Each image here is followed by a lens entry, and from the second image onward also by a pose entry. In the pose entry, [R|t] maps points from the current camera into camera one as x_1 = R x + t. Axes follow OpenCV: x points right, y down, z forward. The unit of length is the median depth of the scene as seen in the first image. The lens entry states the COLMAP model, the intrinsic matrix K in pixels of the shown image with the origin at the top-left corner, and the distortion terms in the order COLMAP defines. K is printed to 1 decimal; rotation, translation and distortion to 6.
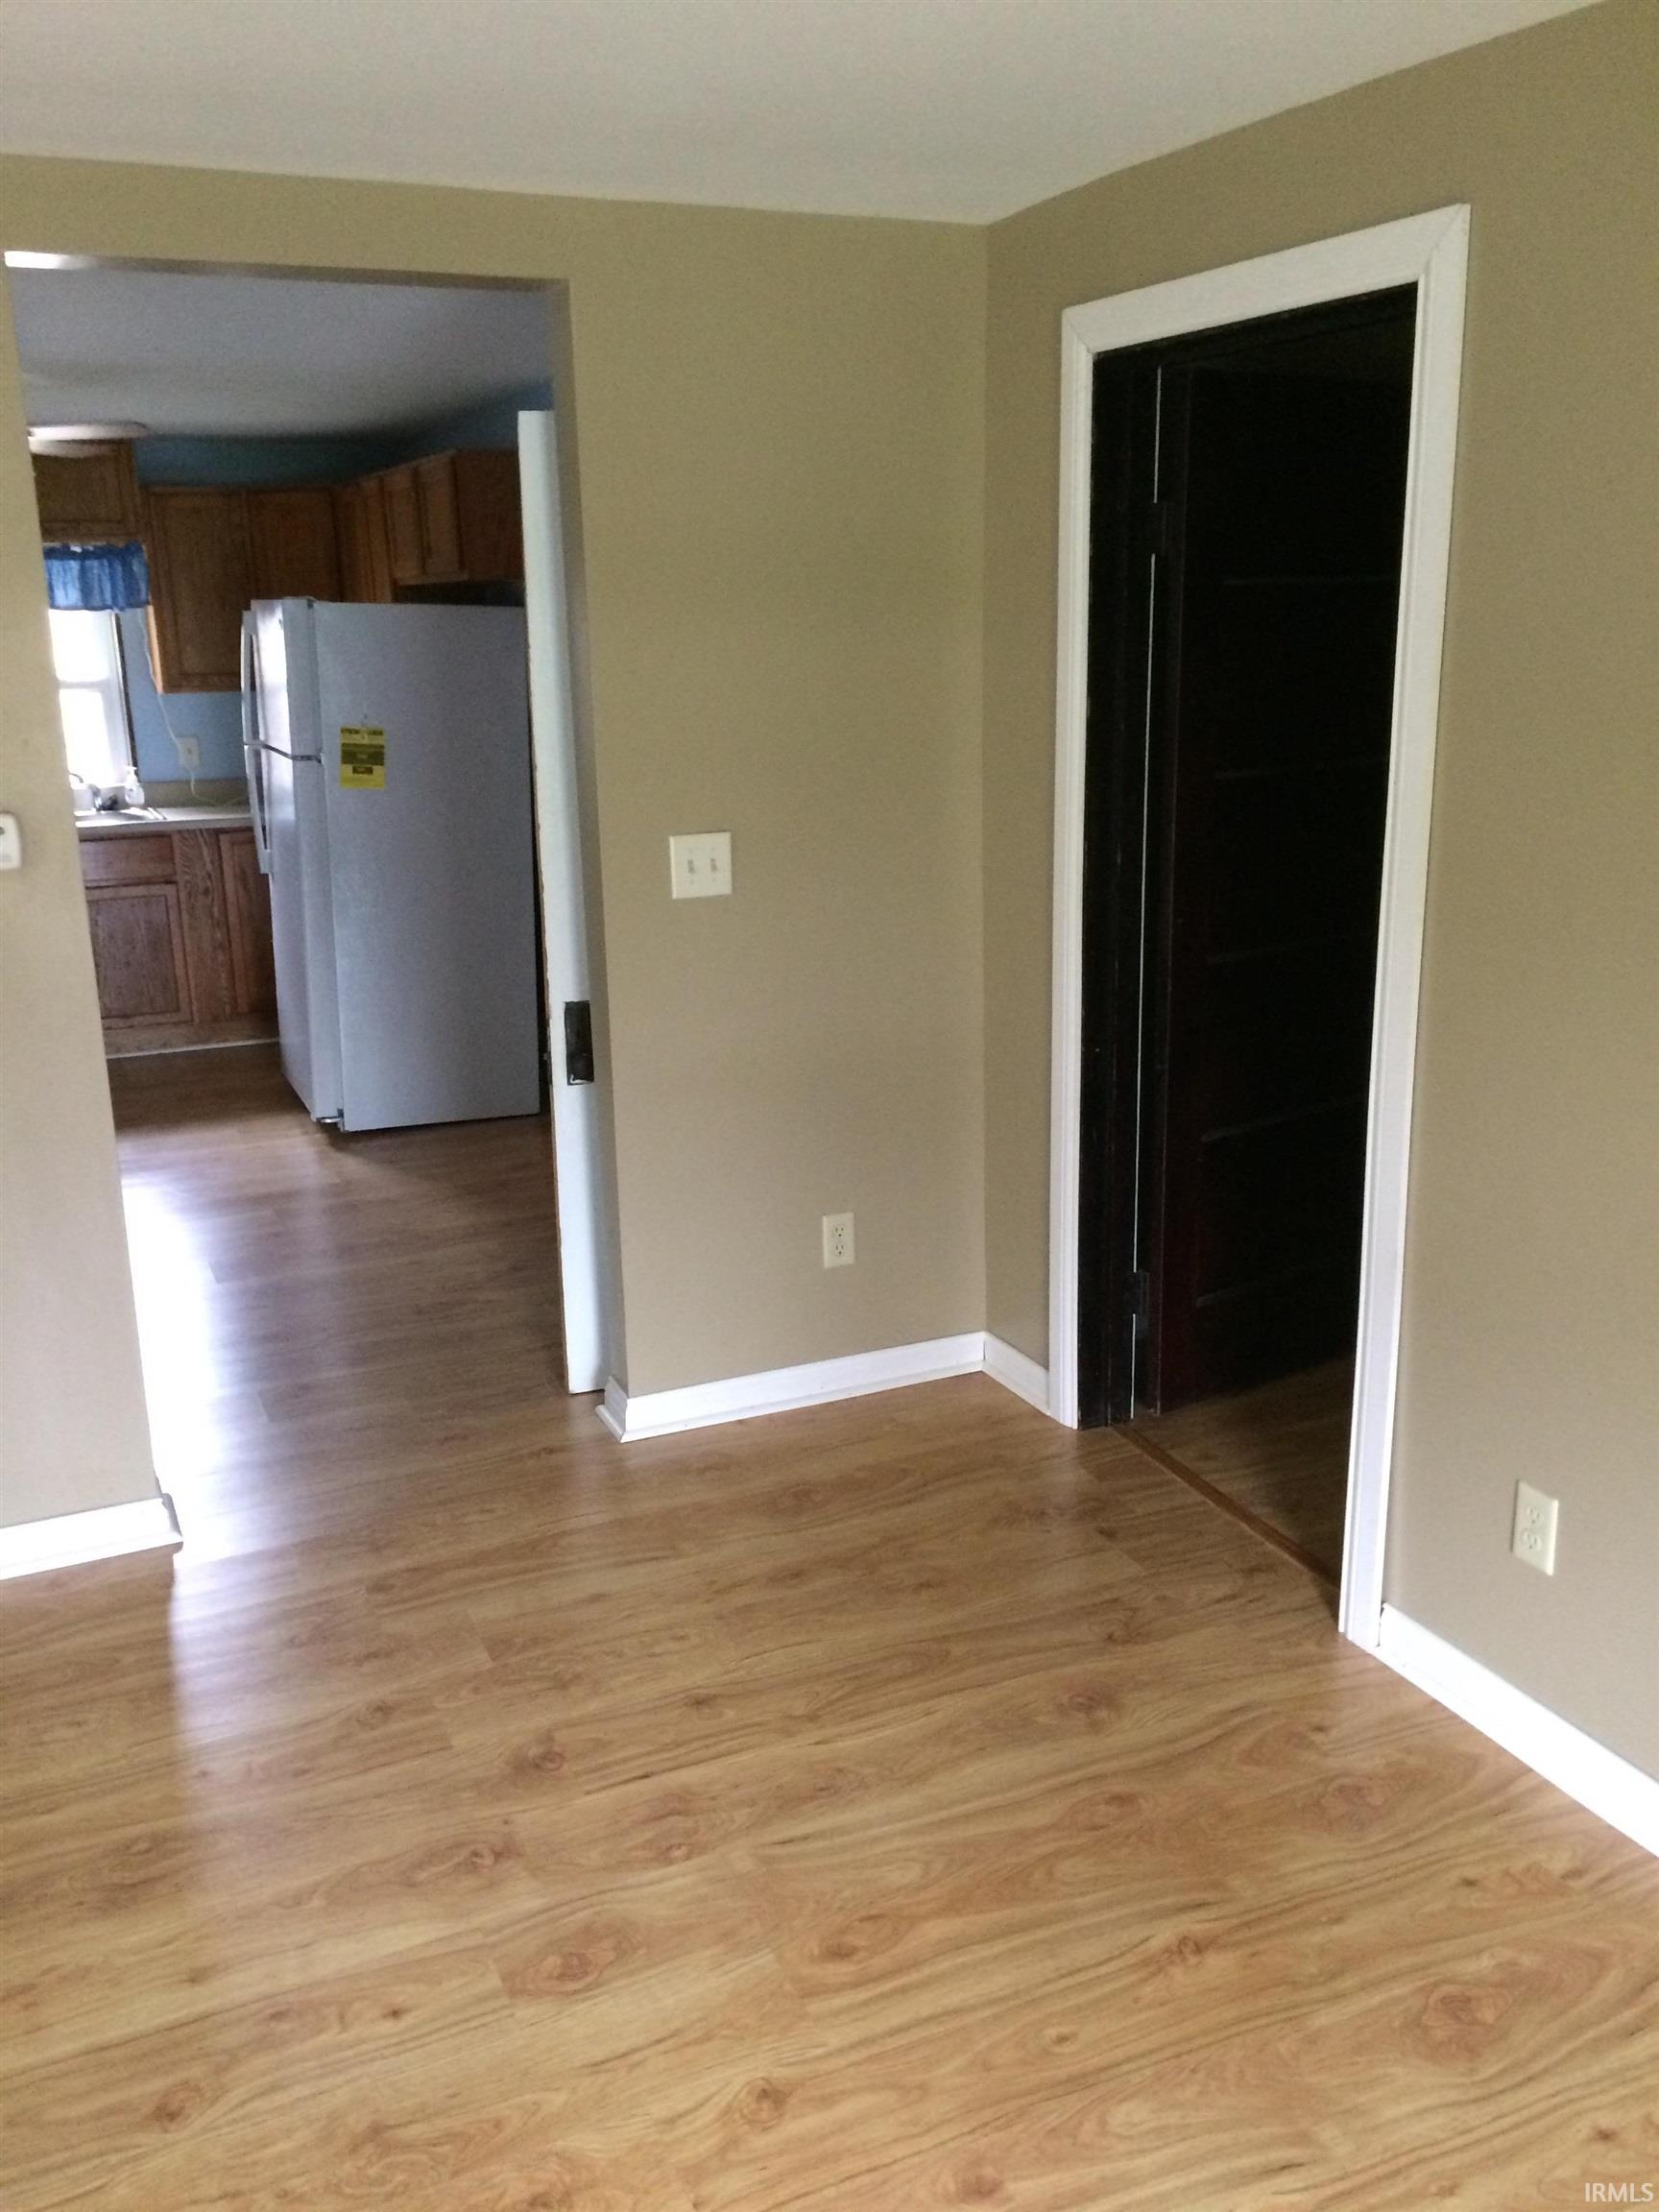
lens RADIAL K [[1876.5, 0, 837.0], [0, 1876.5, 1100.1], [0, 0, 1]] dist [0.088945, -0.103435]
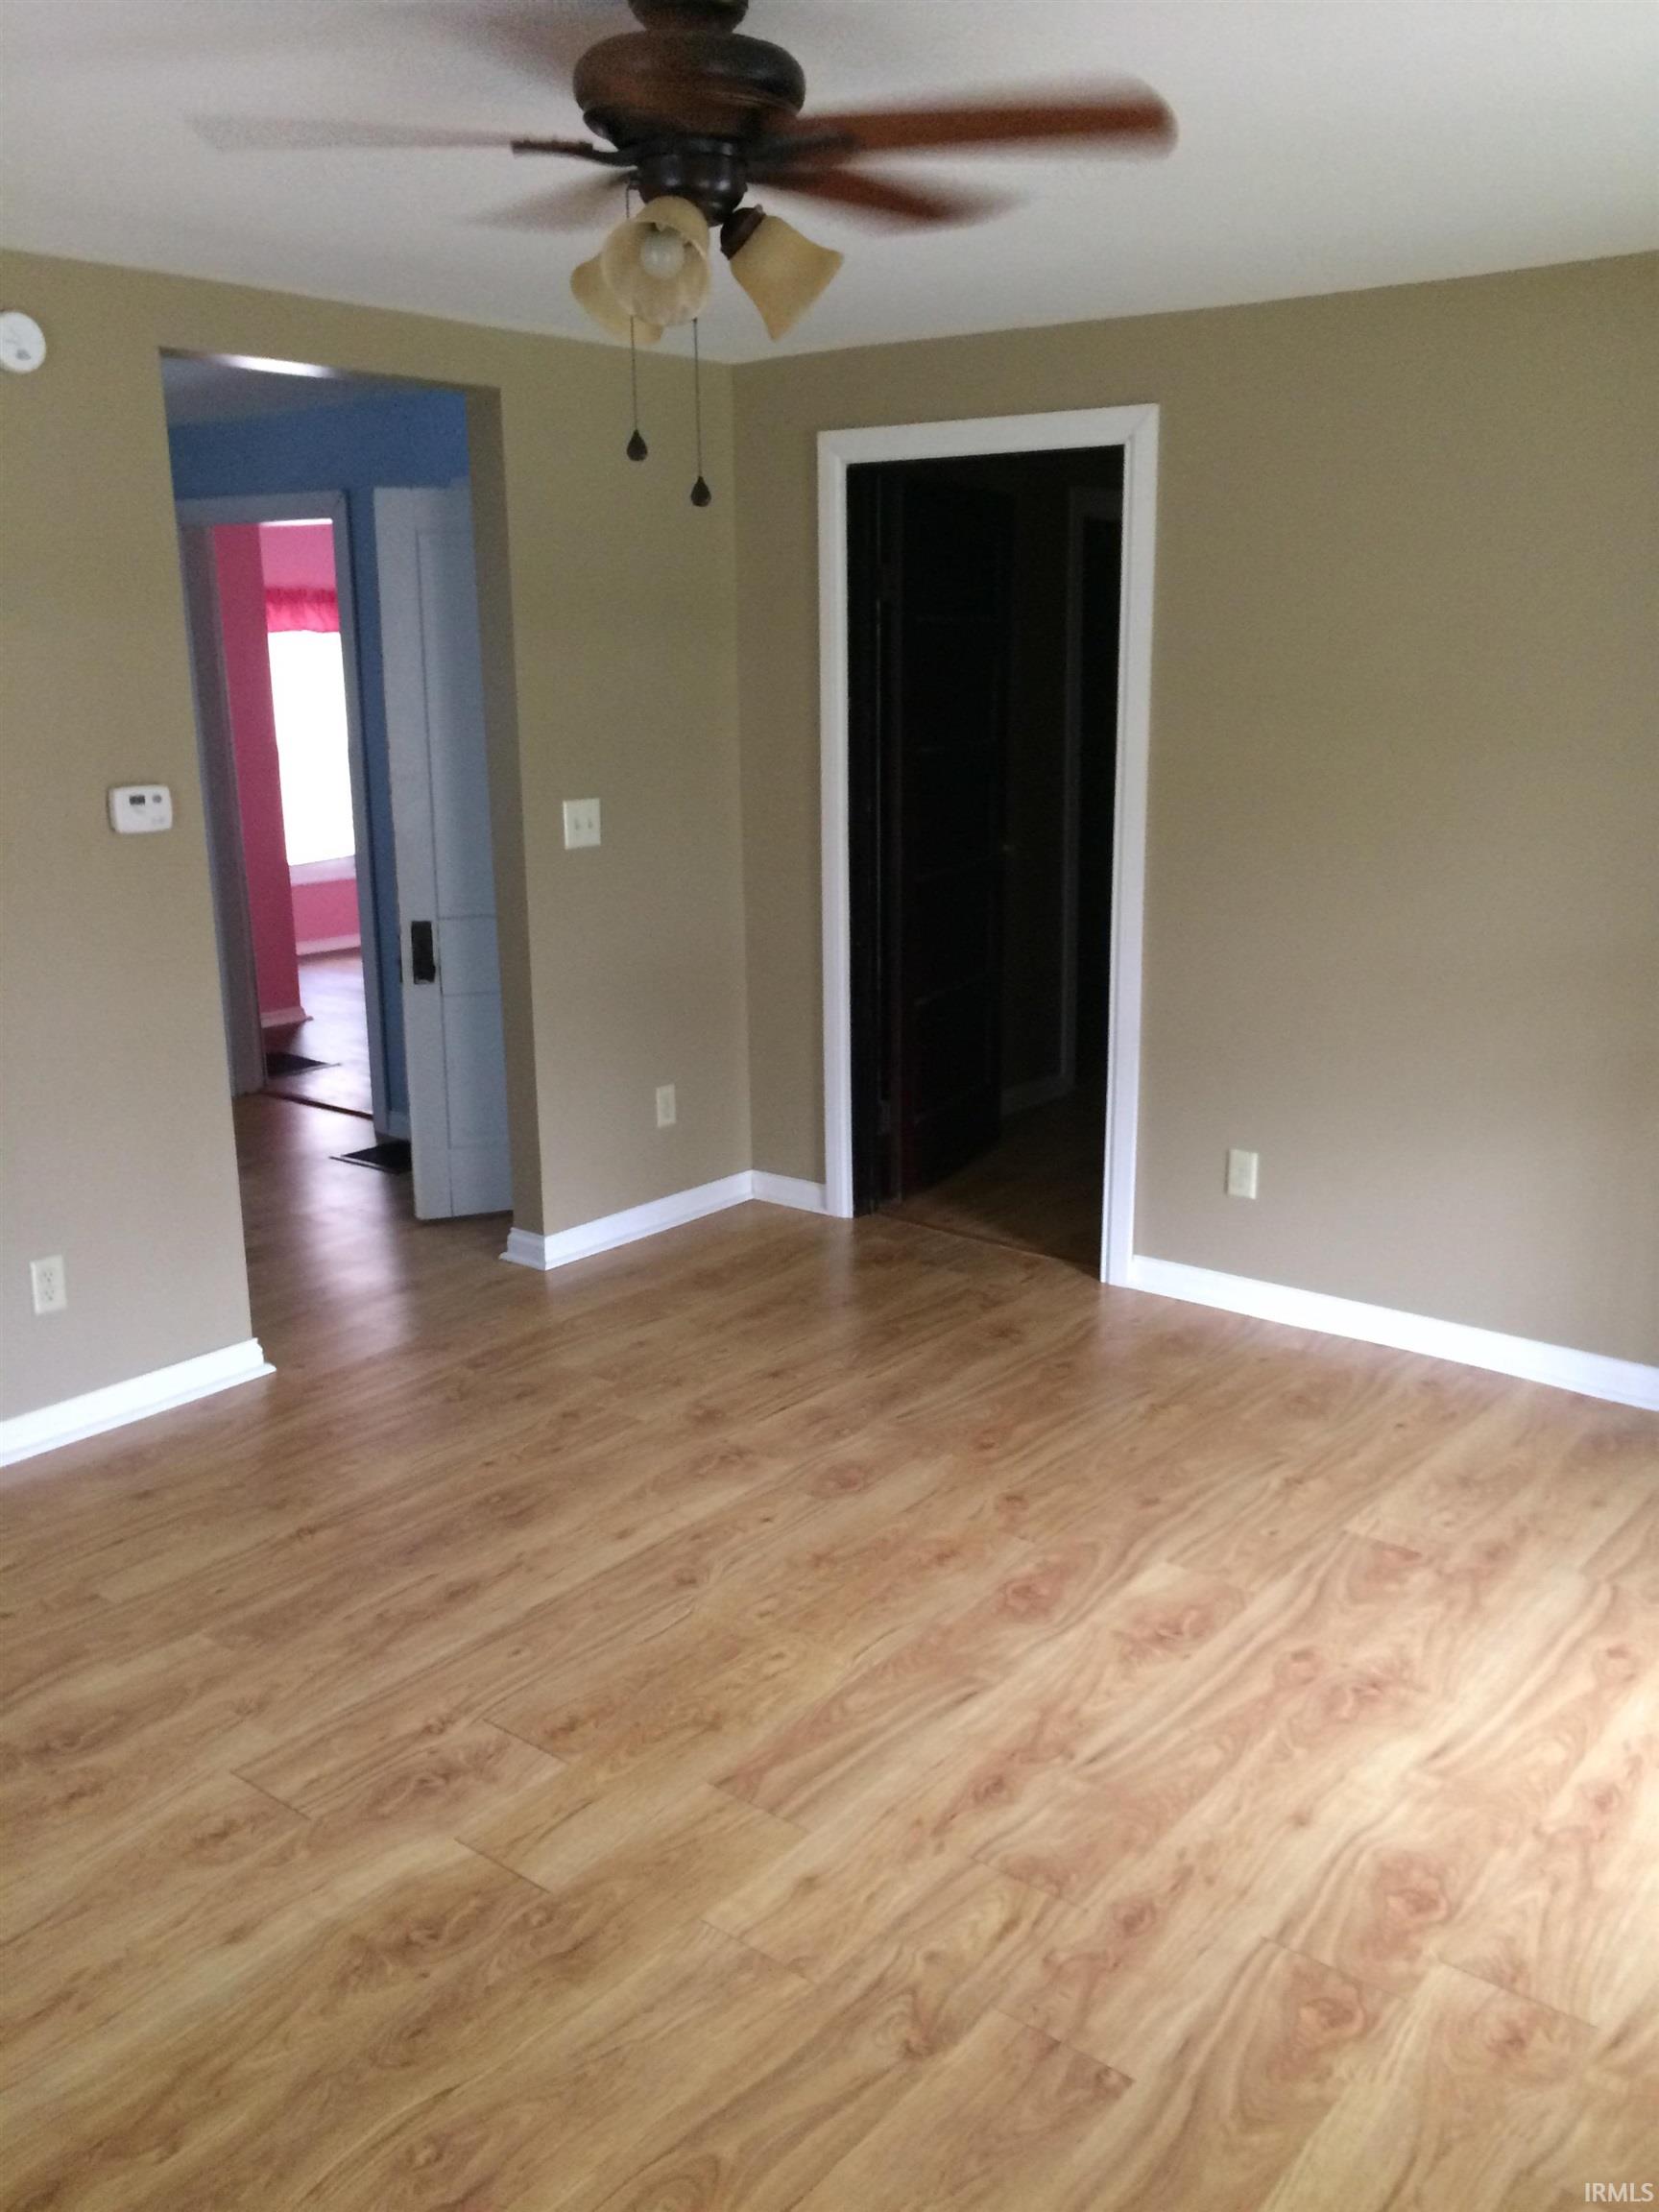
lens RADIAL K [[1876.5, 0, 837.0], [0, 1876.5, 1100.1], [0, 0, 1]] dist [0.088945, -0.103435]
pose [[0.891301, -0.095561, 0.443227, -0.659996], [0.105007, 0.994466, 0.003249, 0.107904], [-0.441085, 0.043646, 0.896404, -0.340283]]
